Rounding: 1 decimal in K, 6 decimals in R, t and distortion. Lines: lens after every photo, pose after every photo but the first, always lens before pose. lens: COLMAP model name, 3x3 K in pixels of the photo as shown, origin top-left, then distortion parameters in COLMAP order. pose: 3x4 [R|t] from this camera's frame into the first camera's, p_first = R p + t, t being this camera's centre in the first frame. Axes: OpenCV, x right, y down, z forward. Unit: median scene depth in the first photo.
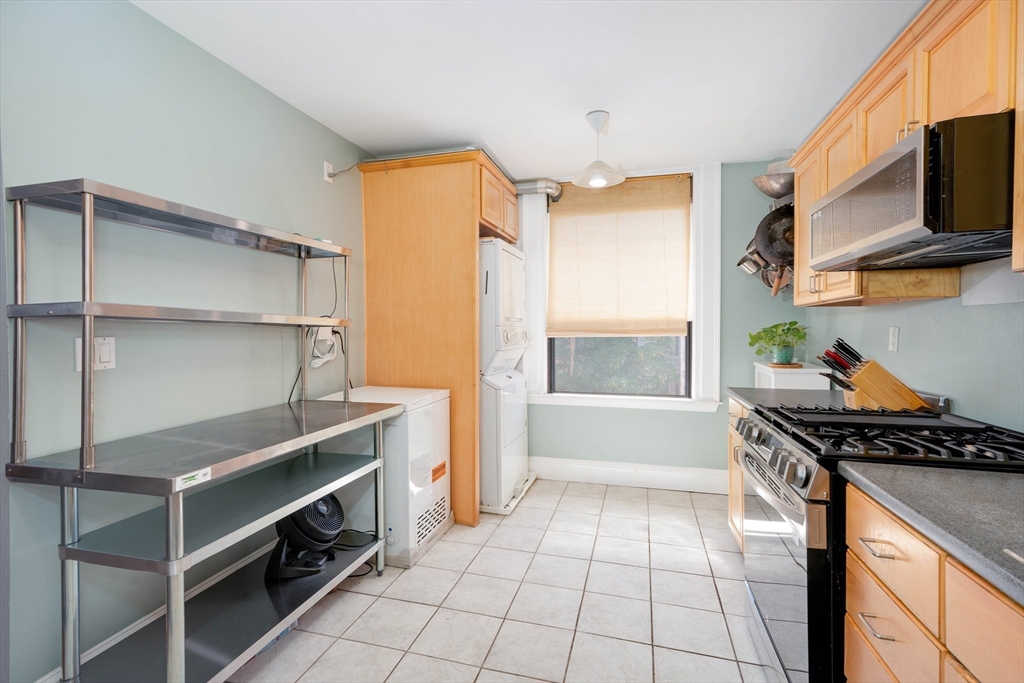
lens RADIAL K [[458.9, 0, 510.9], [0, 458.9, 333.3], [0, 0, 1]] dist [-0.000214, 0.000438]
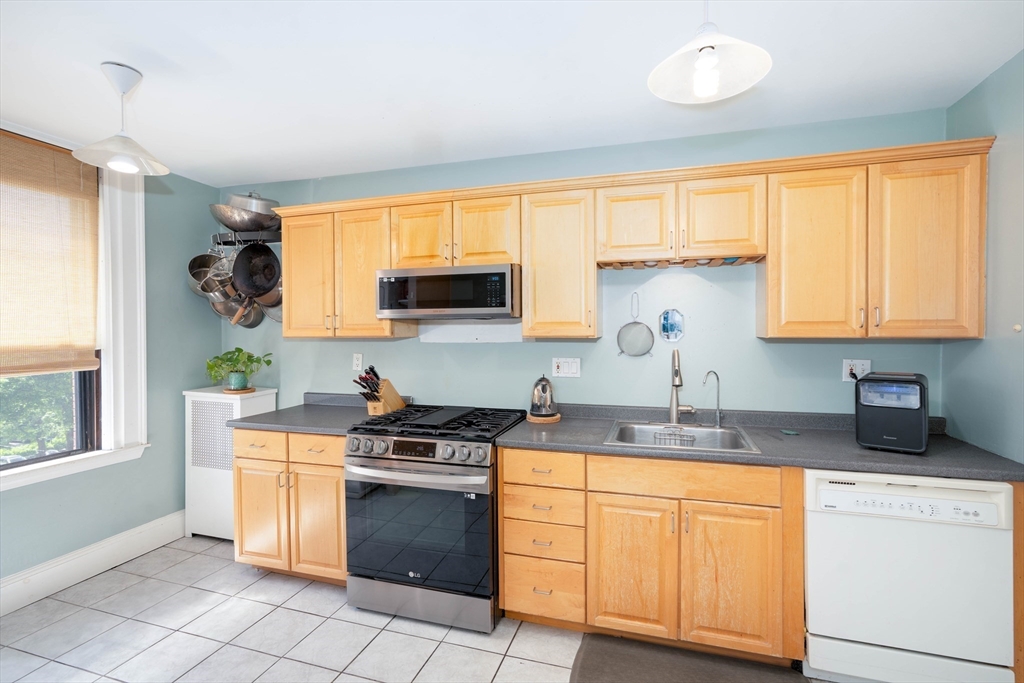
lens RADIAL K [[467.1, 0, 512.0], [0, 467.1, 341.5], [0, 0, 1]] dist [-0.000121, 0.000150]
pose [[0.054195, -0.027159, 0.998161, -0.472530], [0.018815, 0.999480, 0.026174, -0.064525], [-0.998353, 0.017362, 0.054678, 0.354281]]
